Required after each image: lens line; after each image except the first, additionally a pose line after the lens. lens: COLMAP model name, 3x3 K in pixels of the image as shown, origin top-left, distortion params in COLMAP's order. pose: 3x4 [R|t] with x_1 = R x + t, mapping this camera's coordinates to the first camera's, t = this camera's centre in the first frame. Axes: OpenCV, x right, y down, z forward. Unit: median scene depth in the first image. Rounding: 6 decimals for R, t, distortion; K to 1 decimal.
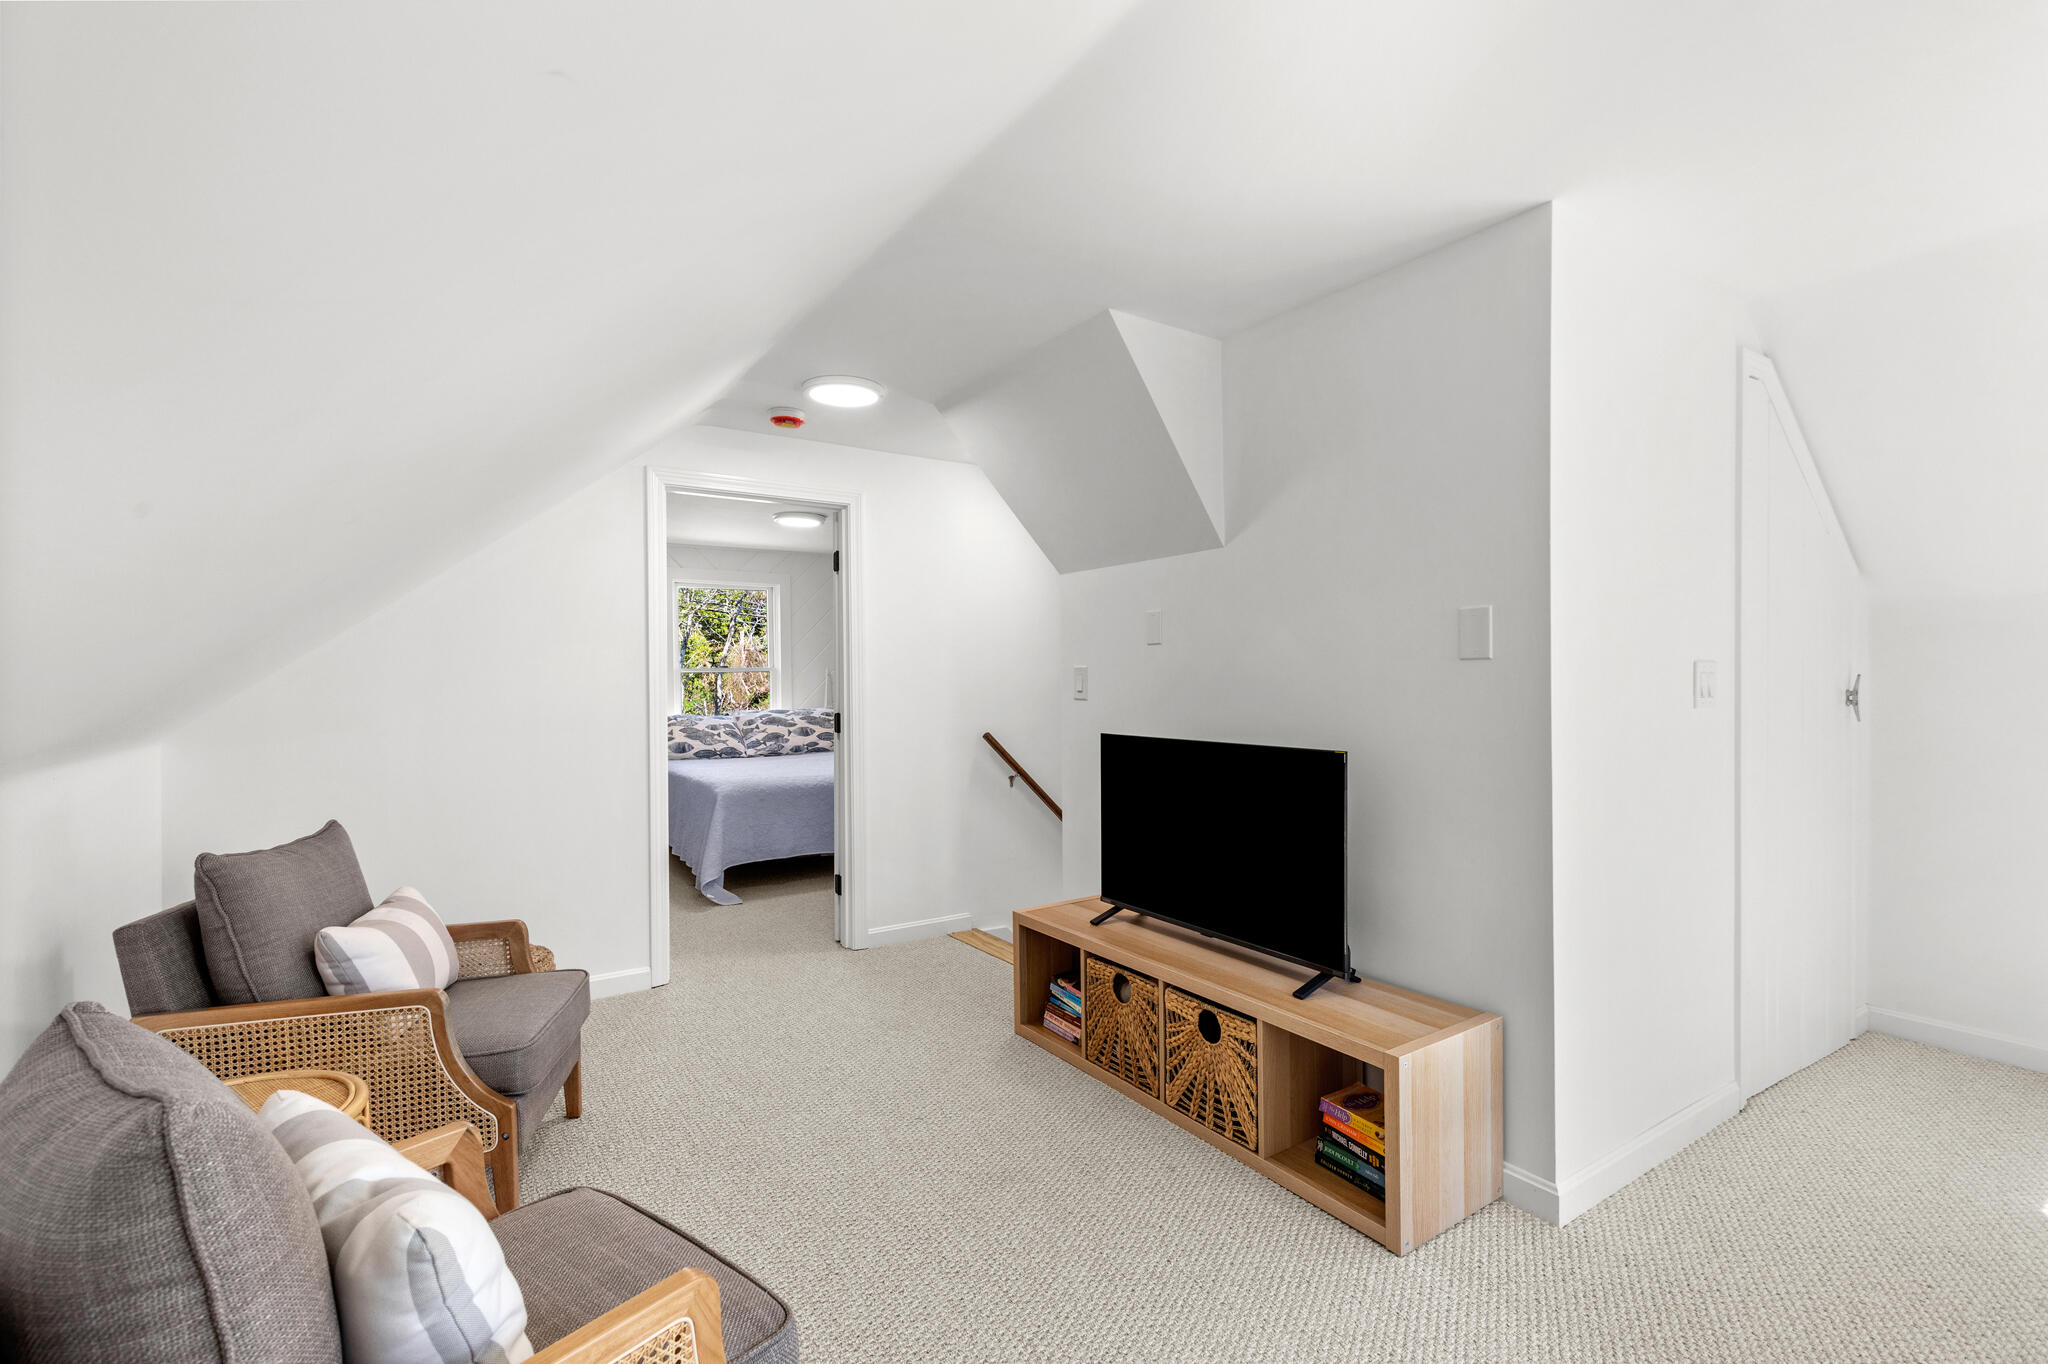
lens RADIAL K [[930.5, 0, 1035.3], [0, 930.5, 692.4], [0, 0, 1]] dist [0.007076, -0.001019]
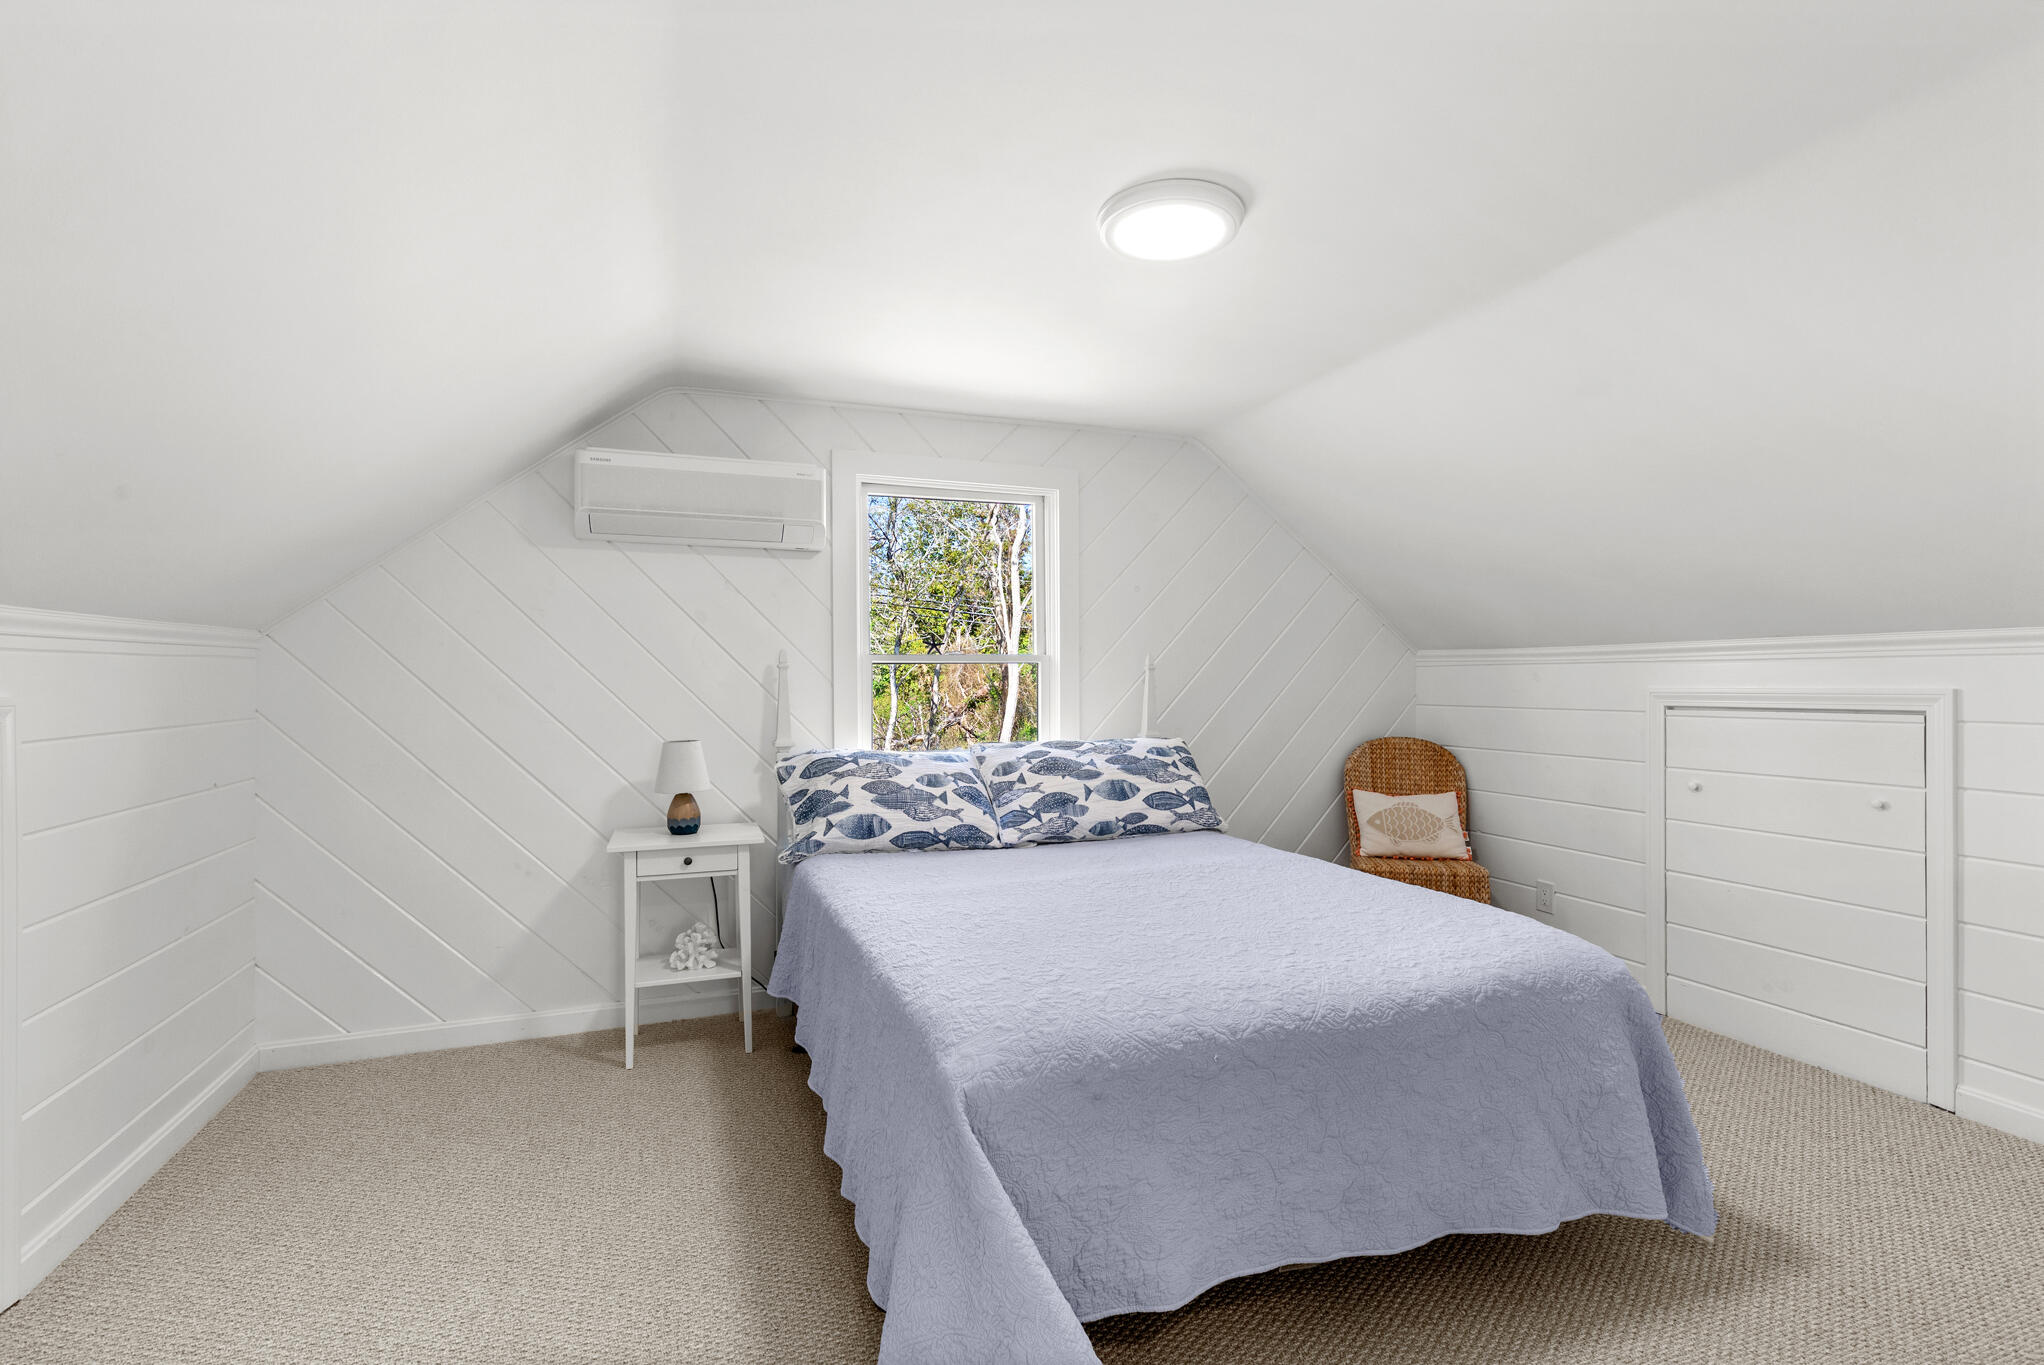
lens RADIAL K [[928.7, 0, 1023.6], [0, 928.7, 683.1], [0, 0, 1]] dist [0.007076, -0.001019]
pose [[0.973479, 0.003578, -0.228750, -0.190865], [-0.006682, 0.999896, -0.012795, -0.005188], [0.228681, 0.013984, 0.973401, 0.545325]]
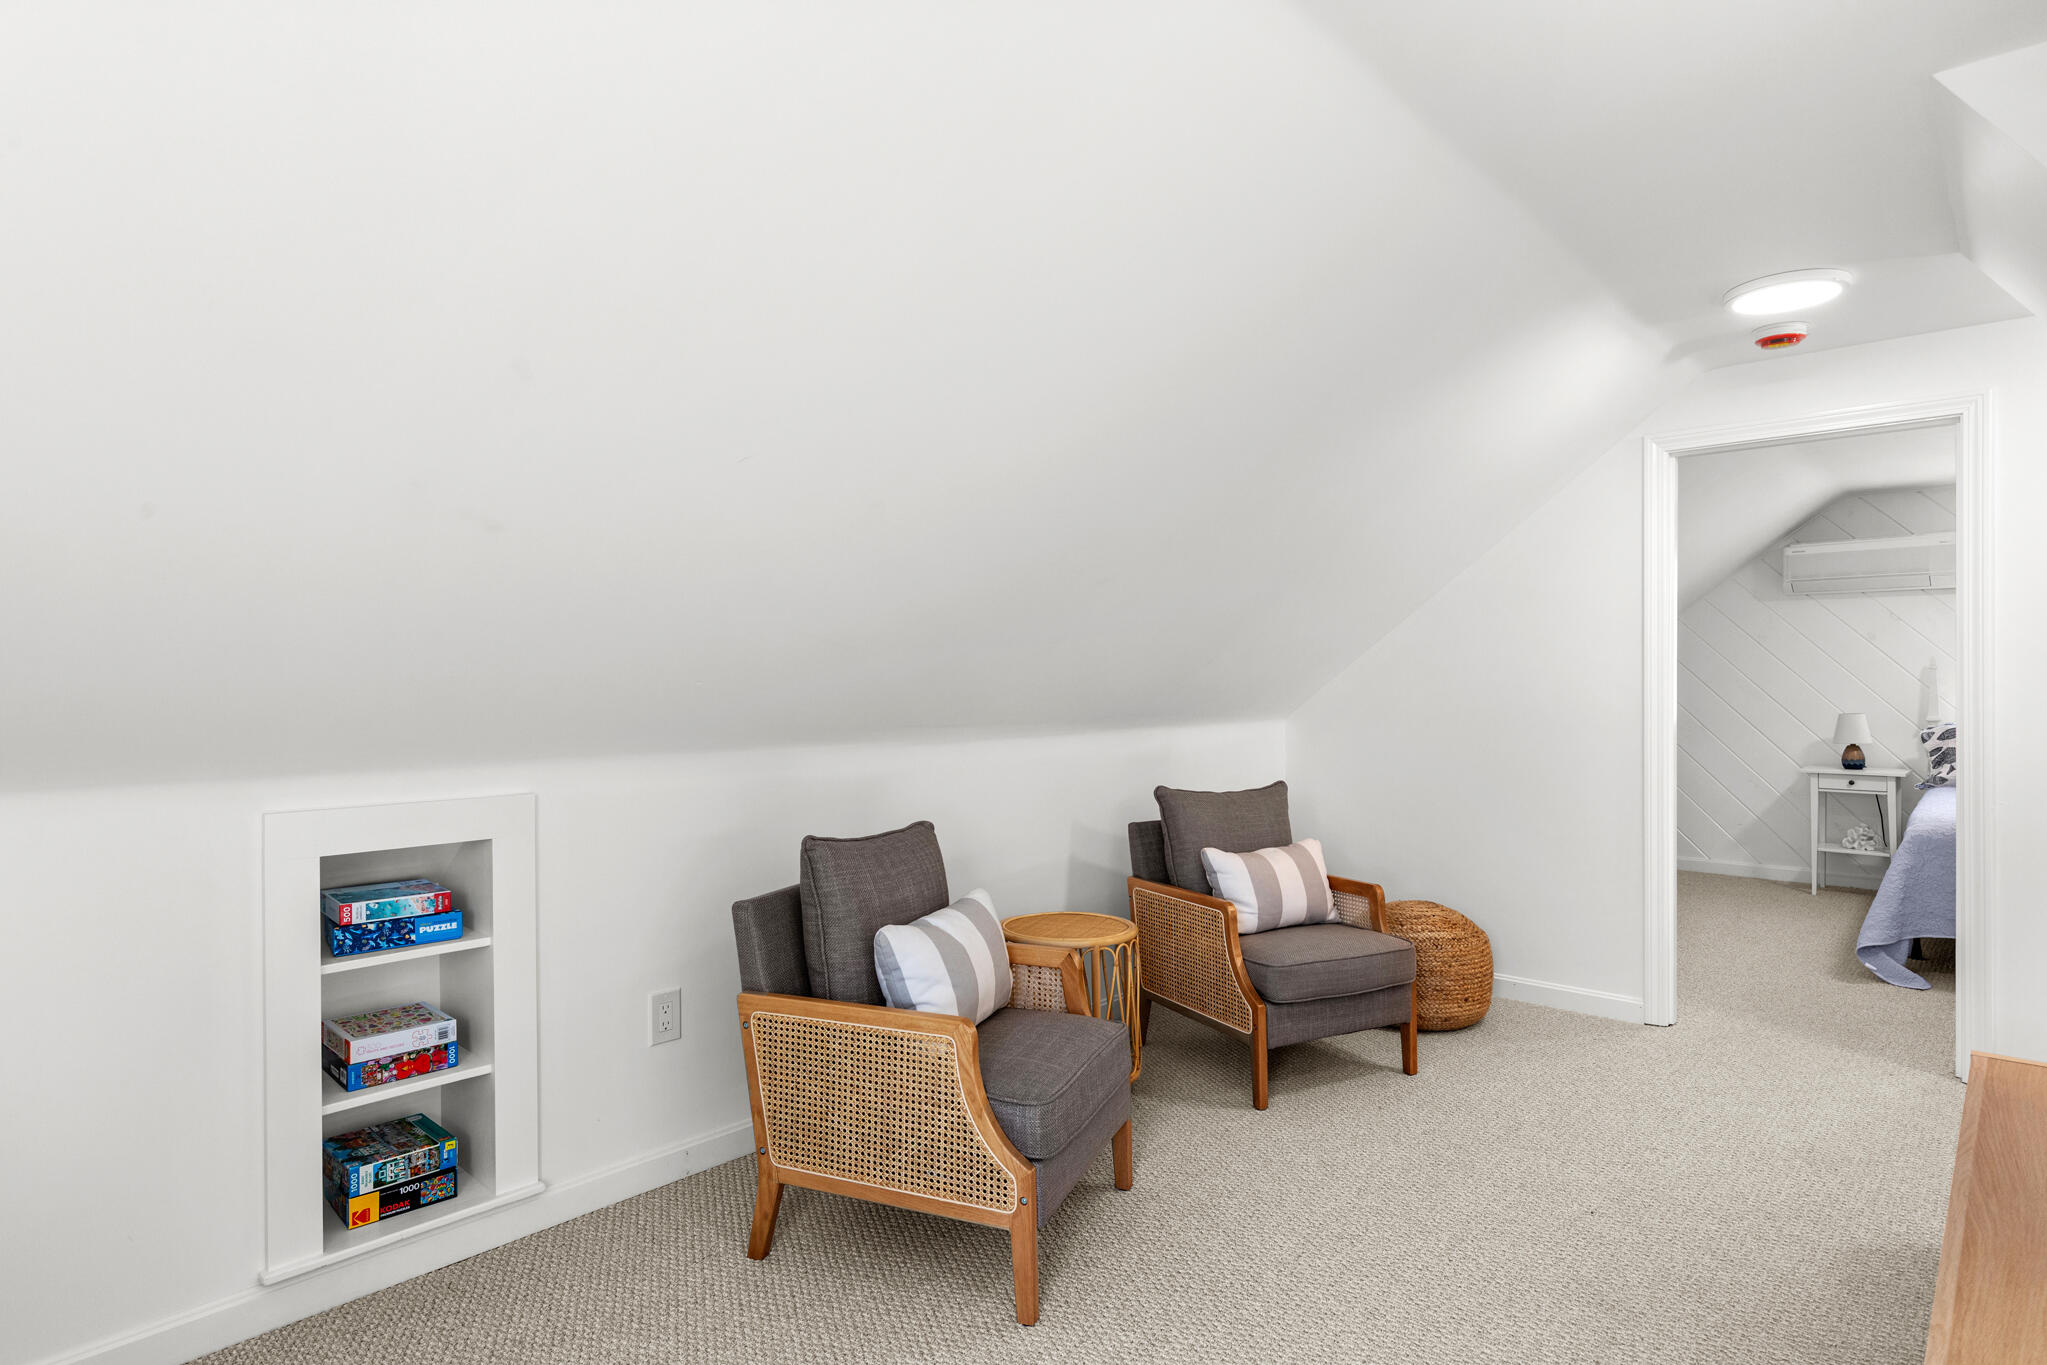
lens RADIAL K [[1118.2, 0, 1022.1], [0, 1118.2, 685.4], [0, 0, 1]] dist [-0.000089, -0.000460]
pose [[0.218516, 0.010064, -0.975781, 0.270641], [-0.012163, 0.999897, 0.007589, -0.003028], [0.975758, 0.010210, 0.218616, 0.103319]]
